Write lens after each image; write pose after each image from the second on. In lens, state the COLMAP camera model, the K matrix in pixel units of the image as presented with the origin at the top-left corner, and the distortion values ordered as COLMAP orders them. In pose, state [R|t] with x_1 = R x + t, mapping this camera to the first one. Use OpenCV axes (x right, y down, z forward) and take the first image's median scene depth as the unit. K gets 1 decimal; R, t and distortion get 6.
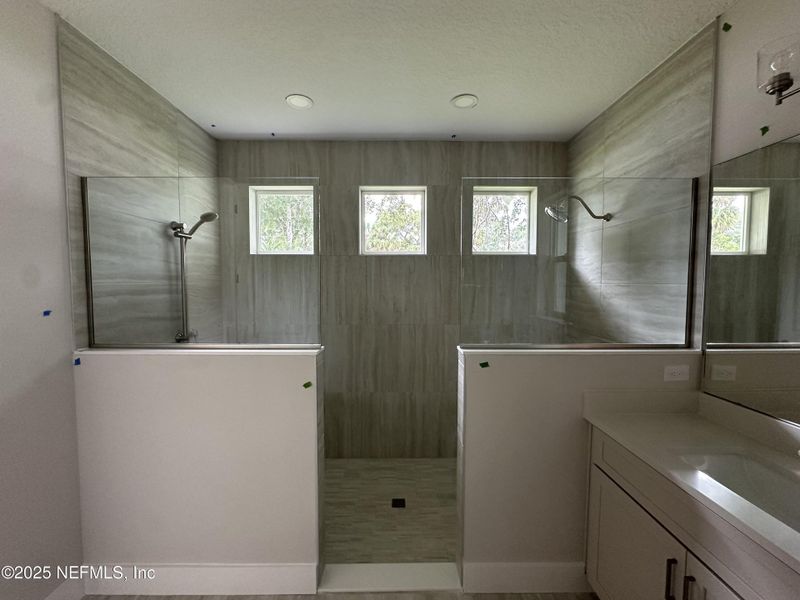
lens RADIAL K [[321.4, 0, 399.4], [0, 321.4, 298.7], [0, 0, 1]] dist [-0.003469, 0.000288]
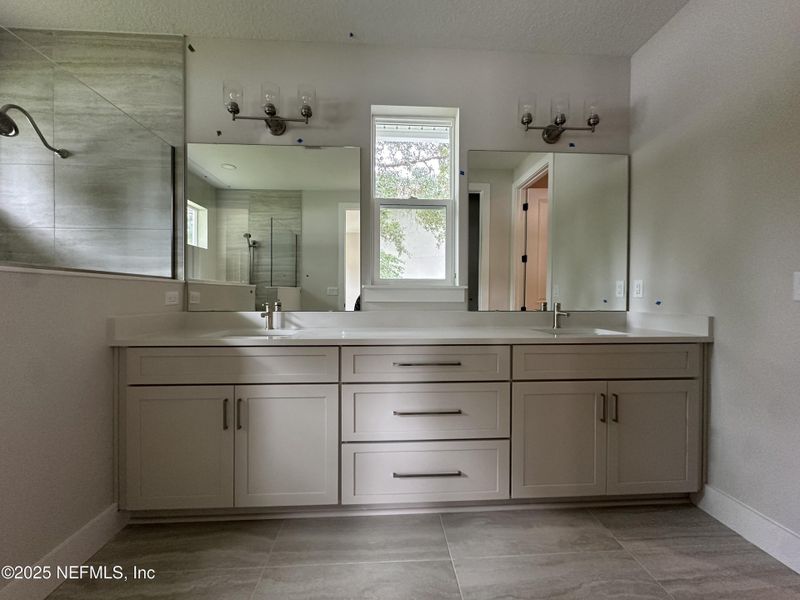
lens RADIAL K [[321.4, 0, 399.4], [0, 321.4, 298.7], [0, 0, 1]] dist [-0.003469, 0.000288]
pose [[-0.045632, -0.008359, 0.998923, -0.318493], [0.048312, 0.998776, 0.010565, 0.206241], [-0.997789, 0.048742, -0.045173, 0.143855]]
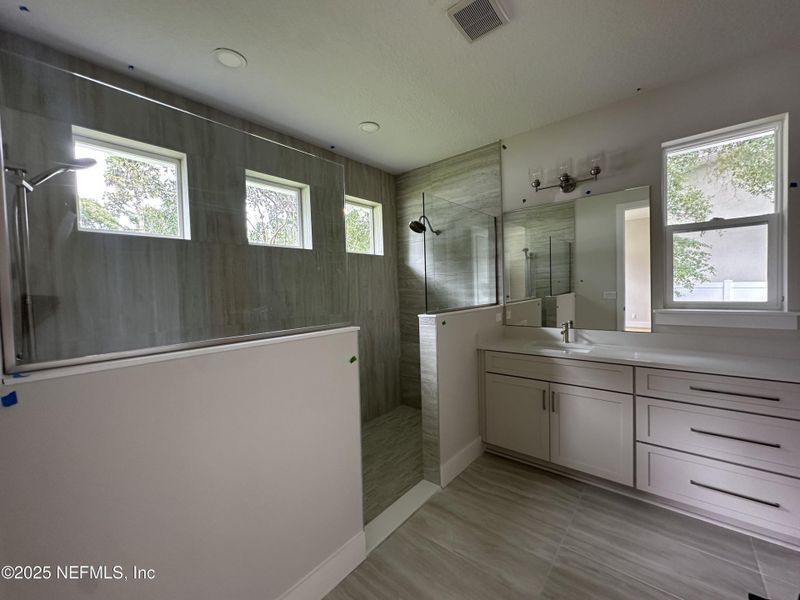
lens RADIAL K [[321.4, 0, 399.4], [0, 321.4, 298.7], [0, 0, 1]] dist [-0.003469, 0.000288]
pose [[0.654429, -0.047117, 0.754654, -0.751793], [0.071475, 0.997442, 0.000293, 0.061590], [-0.752737, 0.053747, 0.656123, 0.142144]]
